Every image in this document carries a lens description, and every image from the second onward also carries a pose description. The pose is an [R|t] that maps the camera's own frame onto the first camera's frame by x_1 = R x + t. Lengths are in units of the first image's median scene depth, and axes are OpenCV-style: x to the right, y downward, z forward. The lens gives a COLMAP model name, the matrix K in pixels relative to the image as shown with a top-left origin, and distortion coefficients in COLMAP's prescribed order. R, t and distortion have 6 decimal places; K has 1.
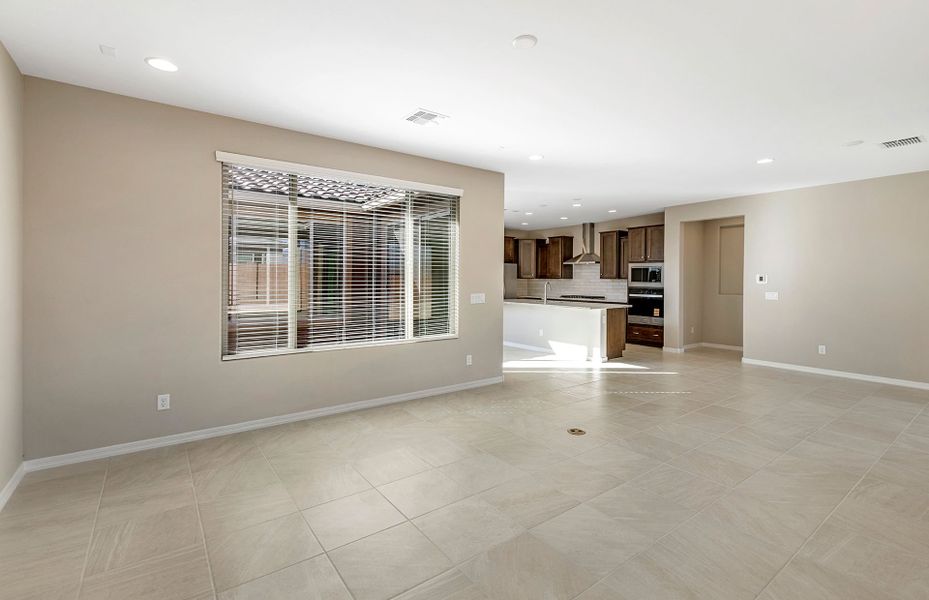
lens RADIAL K [[422.7, 0, 466.8], [0, 422.7, 283.8], [0, 0, 1]] dist [-0.002571, -0.000719]
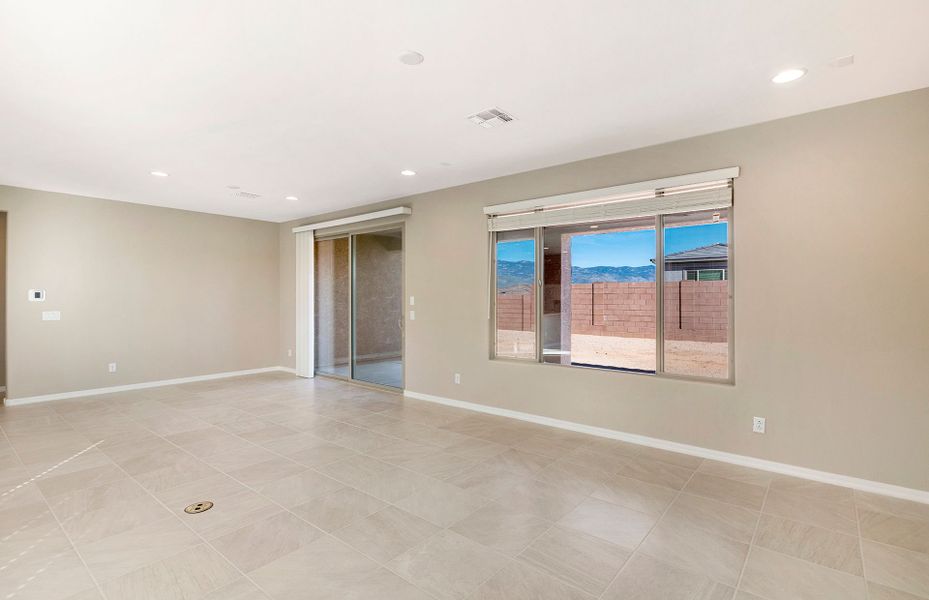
lens RADIAL K [[439.9, 0, 470.1], [0, 439.9, 295.1], [0, 0, 1]] dist [0.006848, 0.000103]
pose [[-0.252032, -0.001158, 0.967718, -0.593682], [0.010786, 0.999934, 0.004006, -0.011803], [-0.967659, 0.011448, -0.252002, 0.747191]]
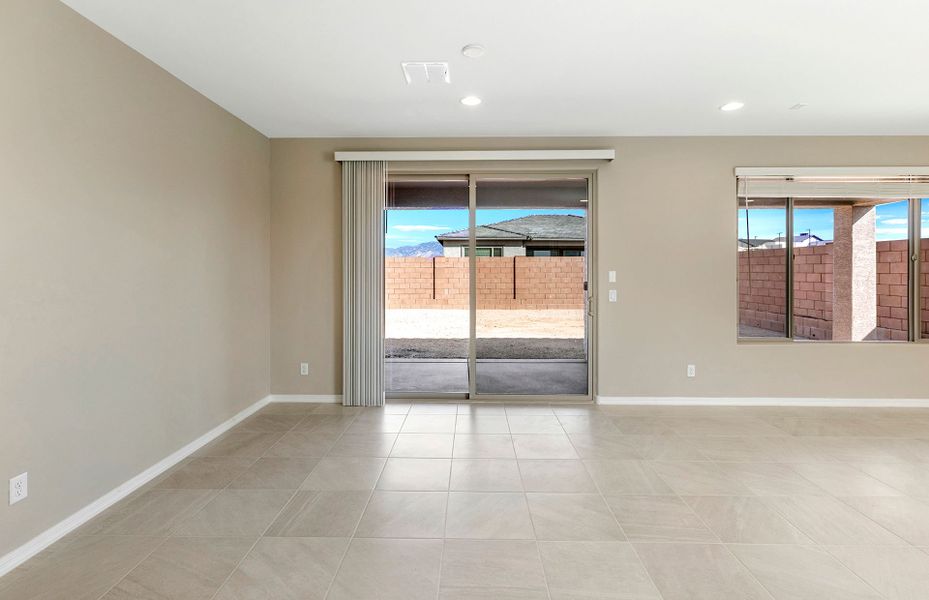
lens RADIAL K [[426.0, 0, 461.1], [0, 426.0, 271.3], [0, 0, 1]] dist [0.001577, 0.000016]
pose [[-0.792556, -0.007642, 0.609752, 0.624528], [0.001711, 0.999890, 0.014756, -0.019289], [-0.609797, 0.012738, -0.792455, 1.727220]]
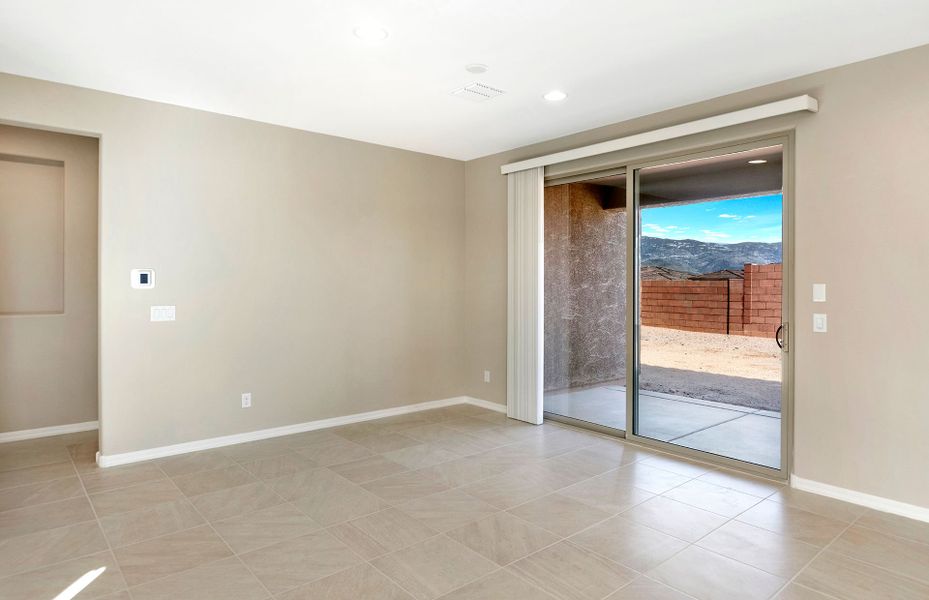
lens RADIAL K [[551.3, 0, 464.8], [0, 551.3, 285.5], [0, 0, 1]] dist [0.001377, 0.000689]
pose [[-0.069648, -0.011329, 0.997507, 0.093692], [0.007671, 0.999900, 0.011892, -0.015923], [-0.997542, 0.008480, -0.069554, 1.230981]]
